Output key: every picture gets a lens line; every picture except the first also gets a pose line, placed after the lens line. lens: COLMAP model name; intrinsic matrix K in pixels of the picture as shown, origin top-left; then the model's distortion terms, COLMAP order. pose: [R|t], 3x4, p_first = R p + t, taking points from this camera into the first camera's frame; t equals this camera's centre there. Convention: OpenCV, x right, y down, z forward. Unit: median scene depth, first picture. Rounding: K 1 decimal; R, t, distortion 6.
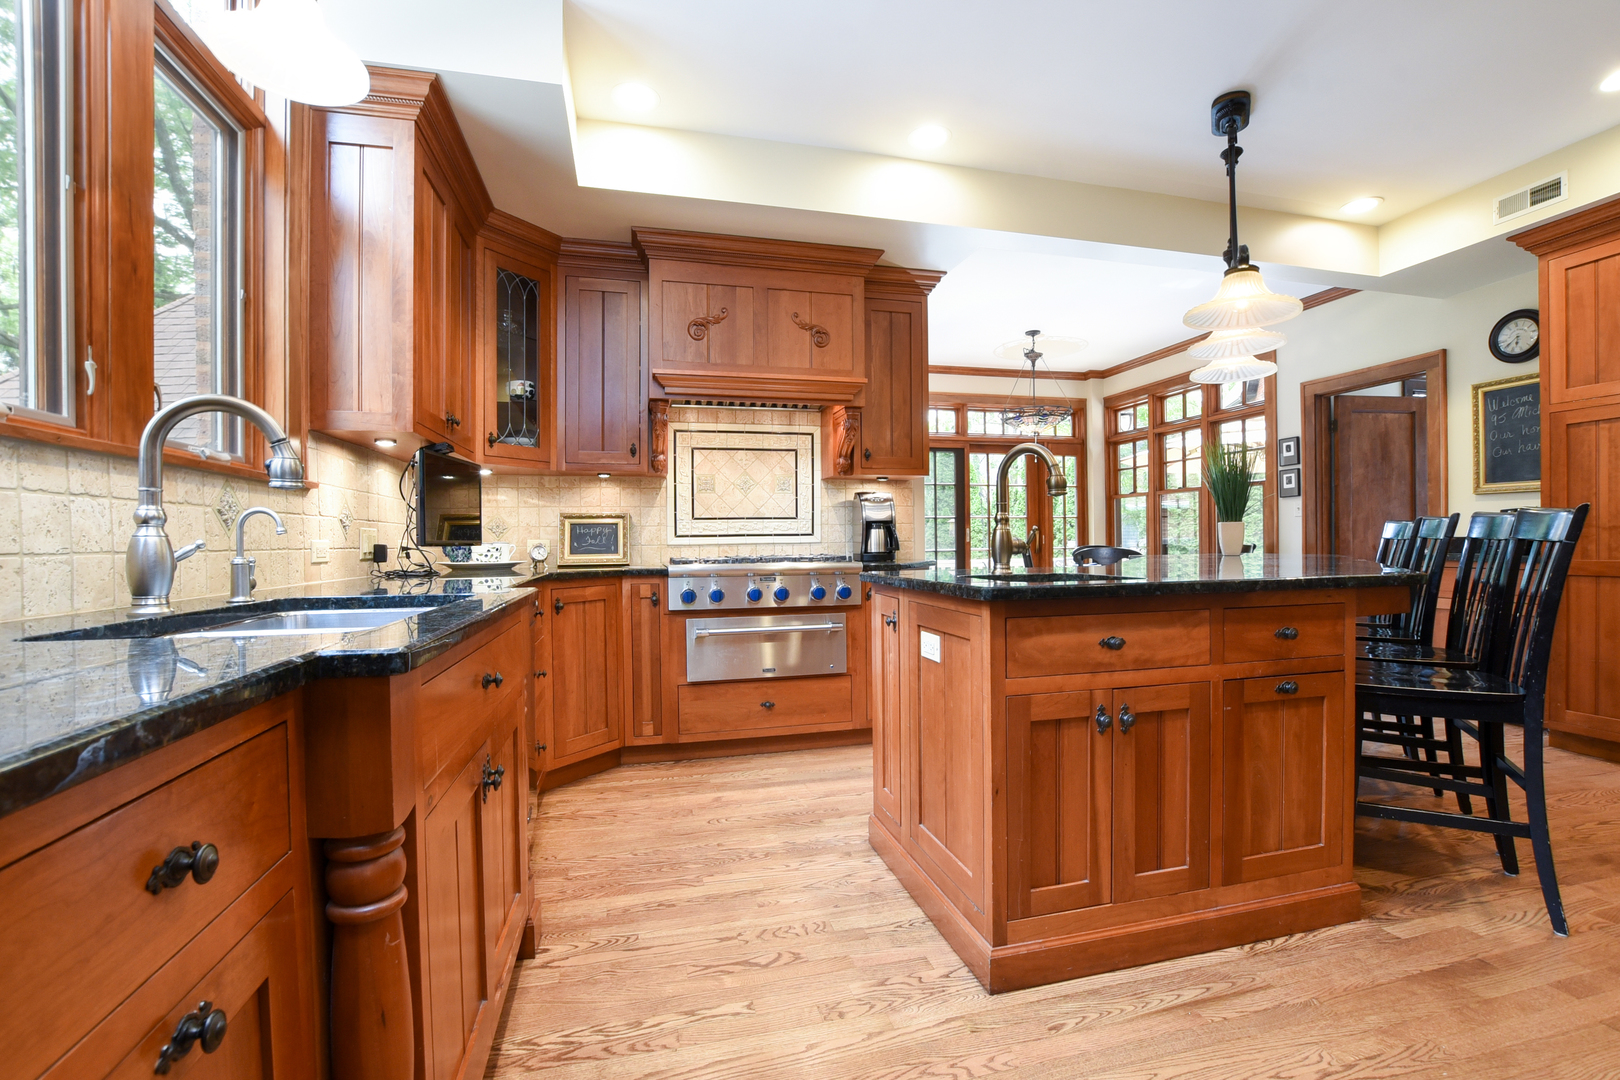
lens RADIAL K [[712.3, 0, 809.6], [0, 712.3, 545.6], [0, 0, 1]] dist [-0.032502, 0.005017]
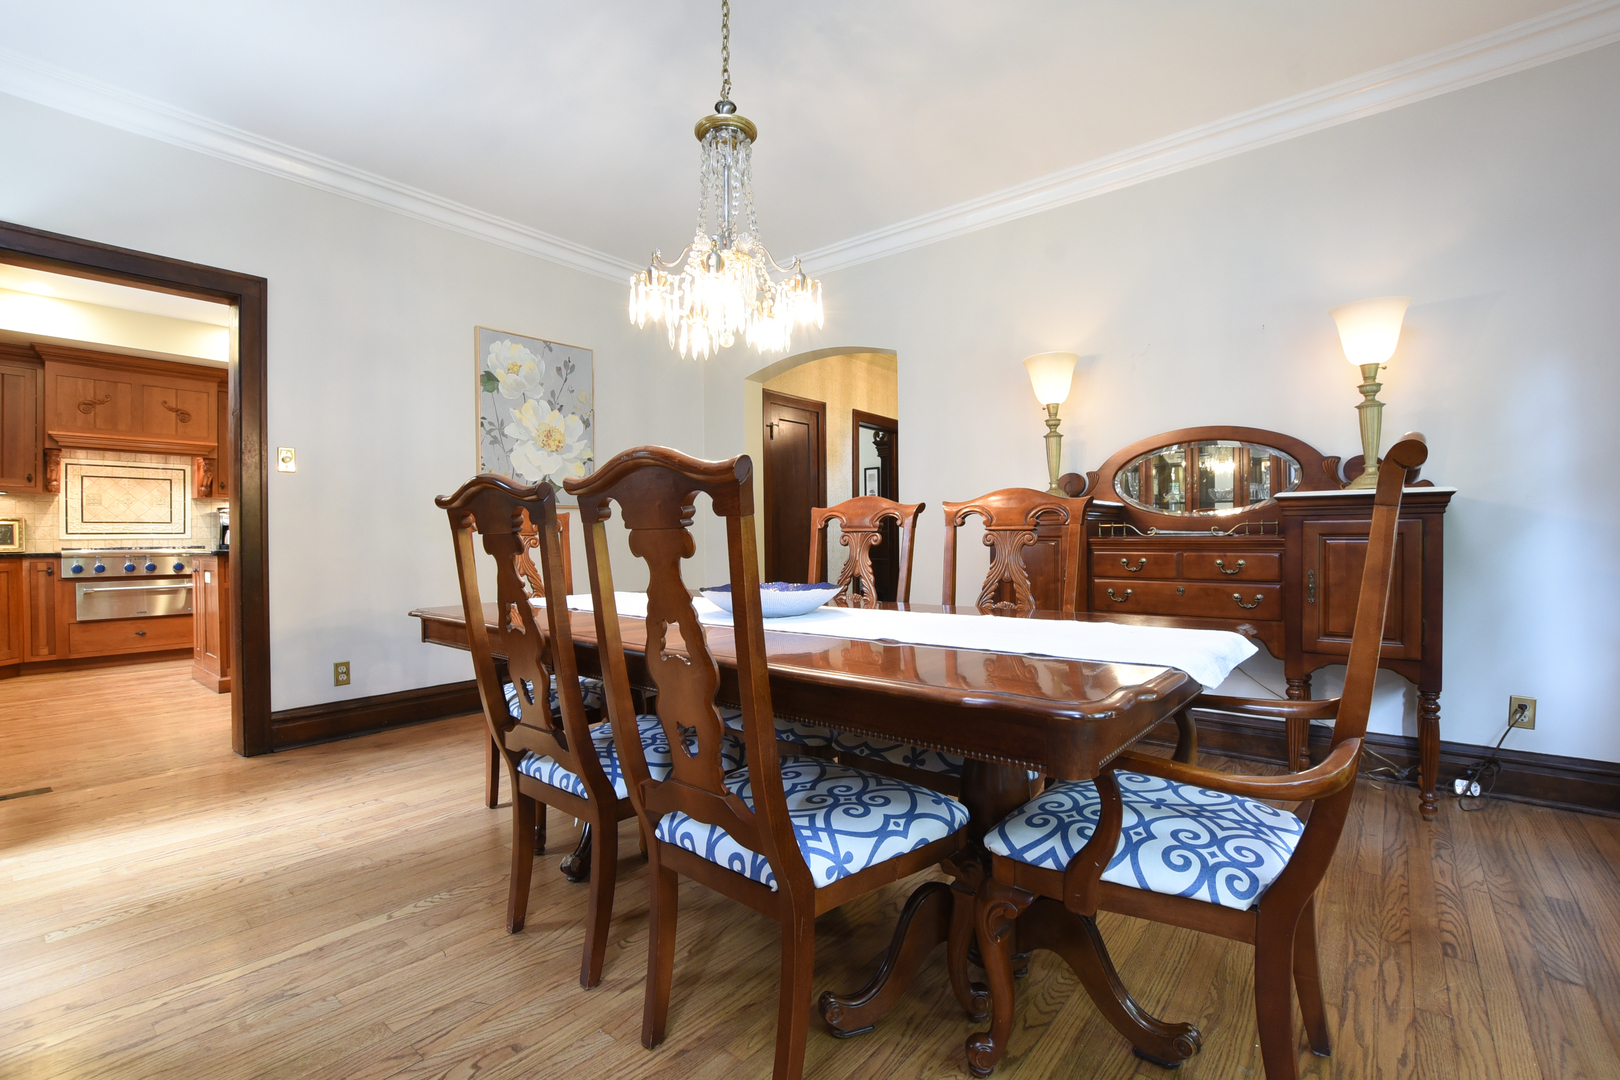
lens RADIAL K [[712.3, 0, 792.9], [0, 712.3, 542.7], [0, 0, 1]] dist [-0.032502, 0.005017]
pose [[0.809108, 0.000799, 0.587659, 0.217063], [0.004587, 0.999960, -0.007674, 0.027004], [-0.587642, 0.008905, 0.809072, -1.204011]]
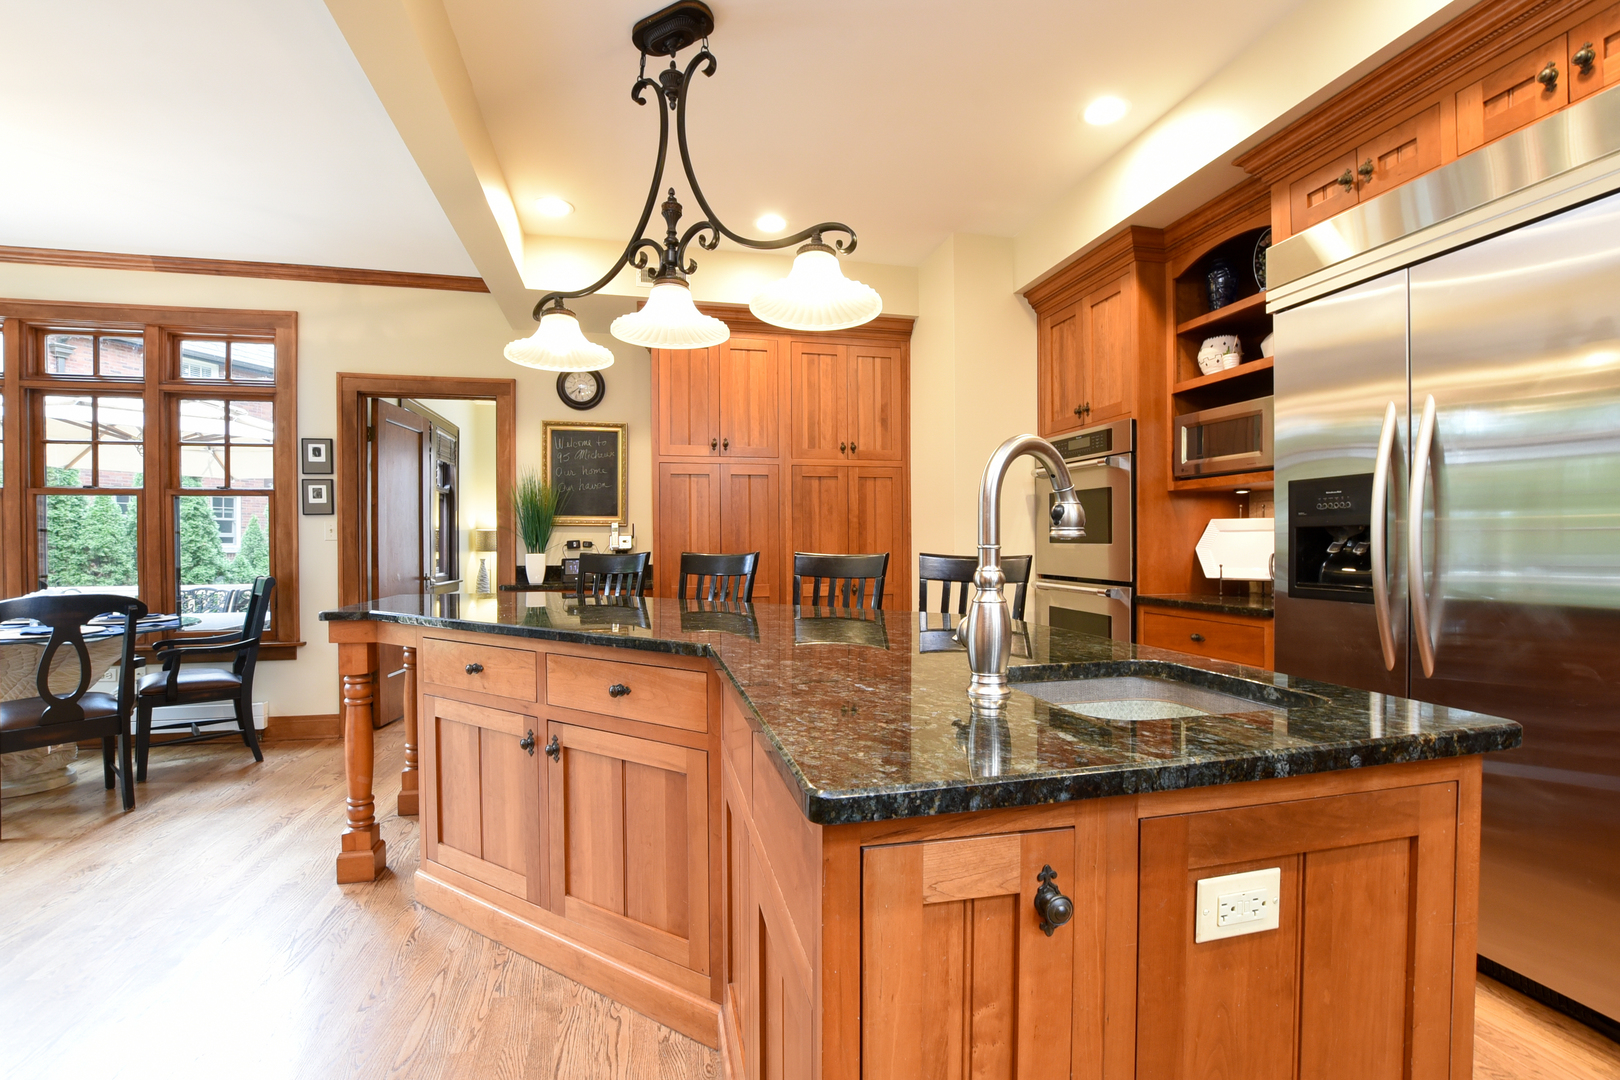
lens RADIAL K [[712.3, 0, 806.7], [0, 712.3, 547.2], [0, 0, 1]] dist [-0.032502, 0.005017]
pose [[0.006651, 0.004666, 0.999967, -0.129015], [0.012103, 0.999915, -0.004746, -0.035736], [-0.999905, 0.012134, 0.006594, 0.687983]]
